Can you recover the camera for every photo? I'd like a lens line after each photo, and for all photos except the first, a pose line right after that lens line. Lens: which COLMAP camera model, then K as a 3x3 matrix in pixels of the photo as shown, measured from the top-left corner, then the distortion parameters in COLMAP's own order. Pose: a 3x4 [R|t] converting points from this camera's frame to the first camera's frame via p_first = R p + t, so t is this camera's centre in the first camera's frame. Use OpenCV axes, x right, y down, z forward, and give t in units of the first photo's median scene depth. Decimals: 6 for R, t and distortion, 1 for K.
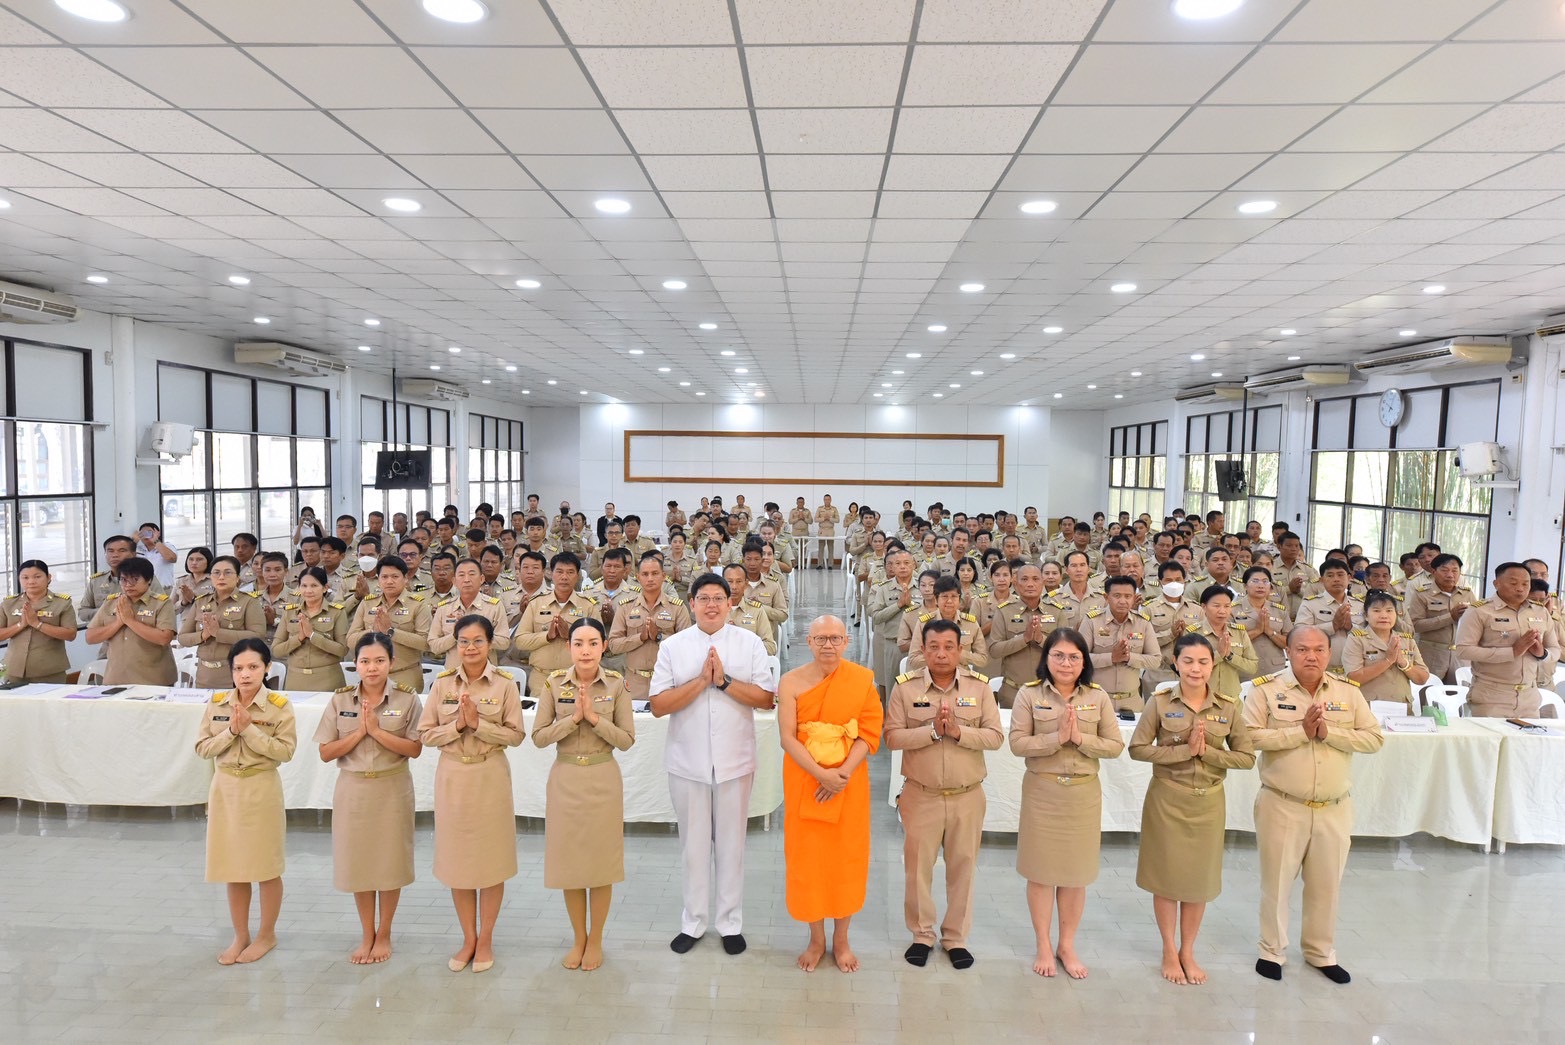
lens RADIAL K [[984.9, 0, 782.5], [0, 984.9, 522.5], [0, 0, 1]] dist [0.002594, -0.000231]
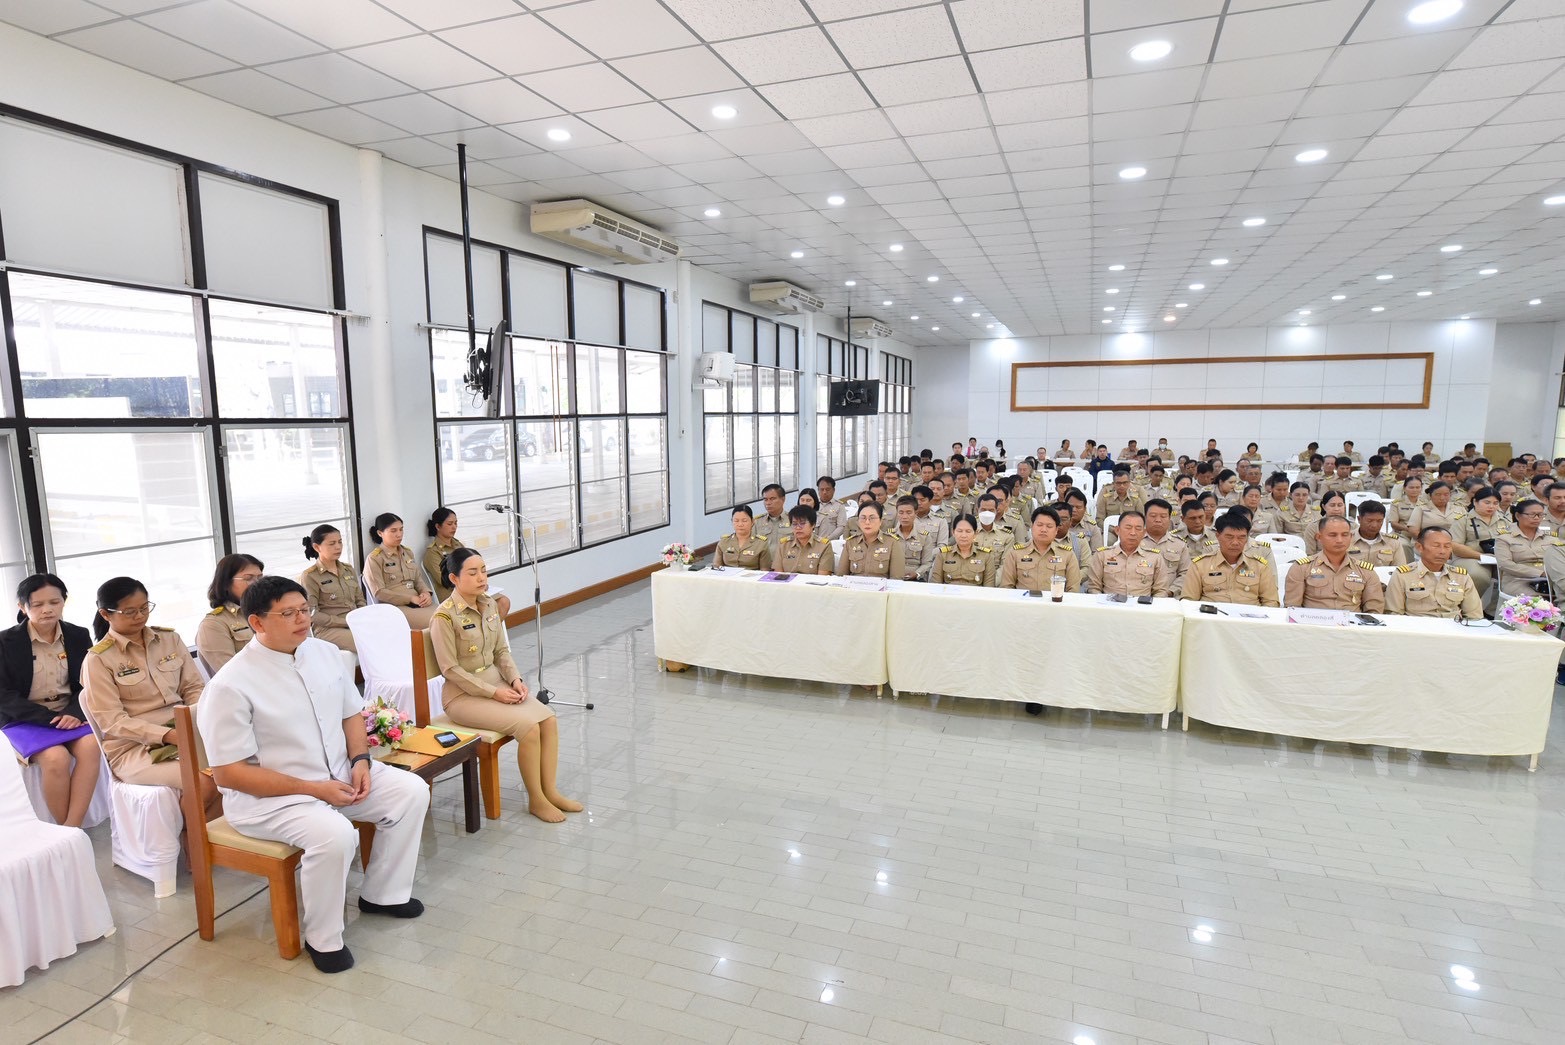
lens RADIAL K [[840.7, 0, 782.5], [0, 840.7, 522.5], [0, 0, 1]] dist [0.007751, 0.000442]
pose [[0.950430, 0.022364, -0.310134, -0.112691], [0.001036, 0.997177, 0.075082, 0.011649], [0.310937, -0.071682, 0.947723, 0.033108]]
